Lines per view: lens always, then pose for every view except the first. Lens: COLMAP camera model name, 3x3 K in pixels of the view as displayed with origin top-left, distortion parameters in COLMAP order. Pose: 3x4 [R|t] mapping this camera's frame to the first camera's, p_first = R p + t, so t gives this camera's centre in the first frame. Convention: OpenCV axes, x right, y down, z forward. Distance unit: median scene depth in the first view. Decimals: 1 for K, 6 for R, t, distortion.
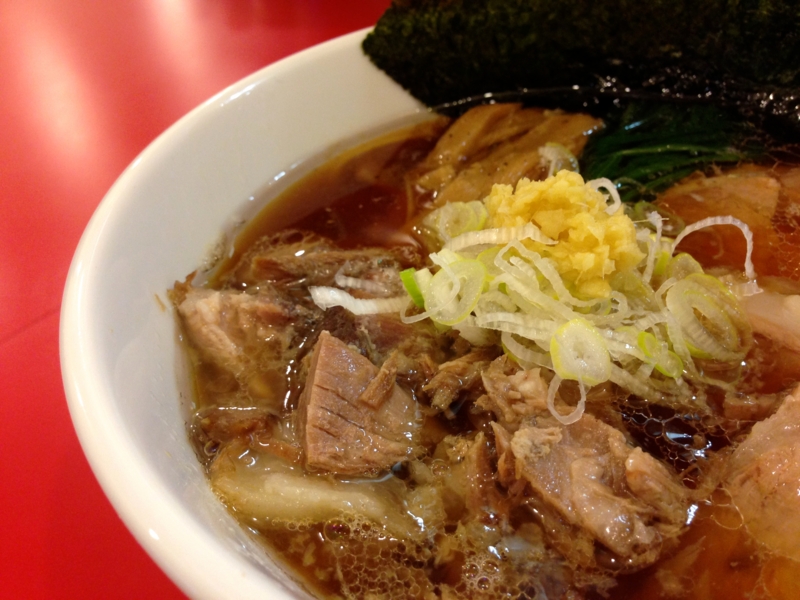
lens RADIAL K [[731.9, 0, 400.0], [0, 731.9, 300.0], [0, 0, 1]] dist [0.138643, -0.243009]
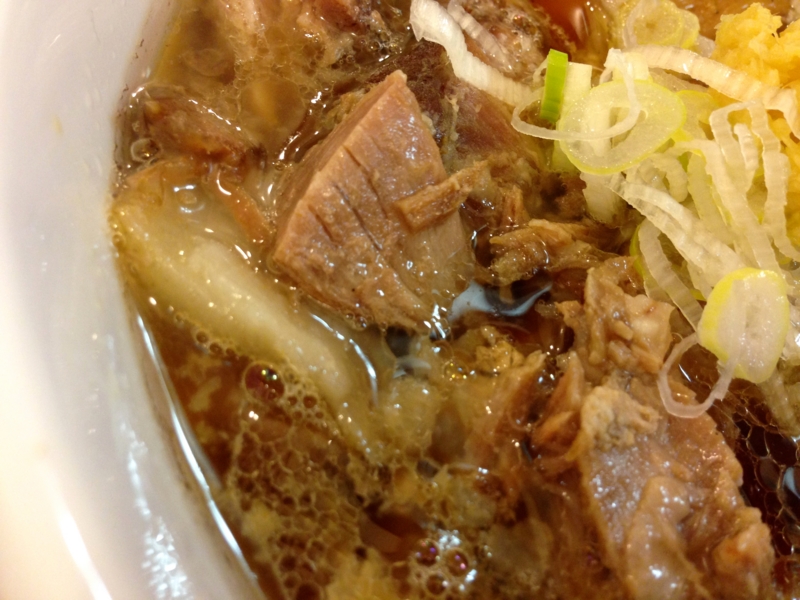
lens RADIAL K [[747.0, 0, 399.4], [0, 747.0, 257.7], [0, 0, 1]] dist [-0.002517, -0.012593]
pose [[0.862655, 0.499872, 0.077163, -0.076037], [-0.503444, 0.833909, 0.226141, 0.031559], [0.048694, -0.233929, 0.971034, 0.385680]]
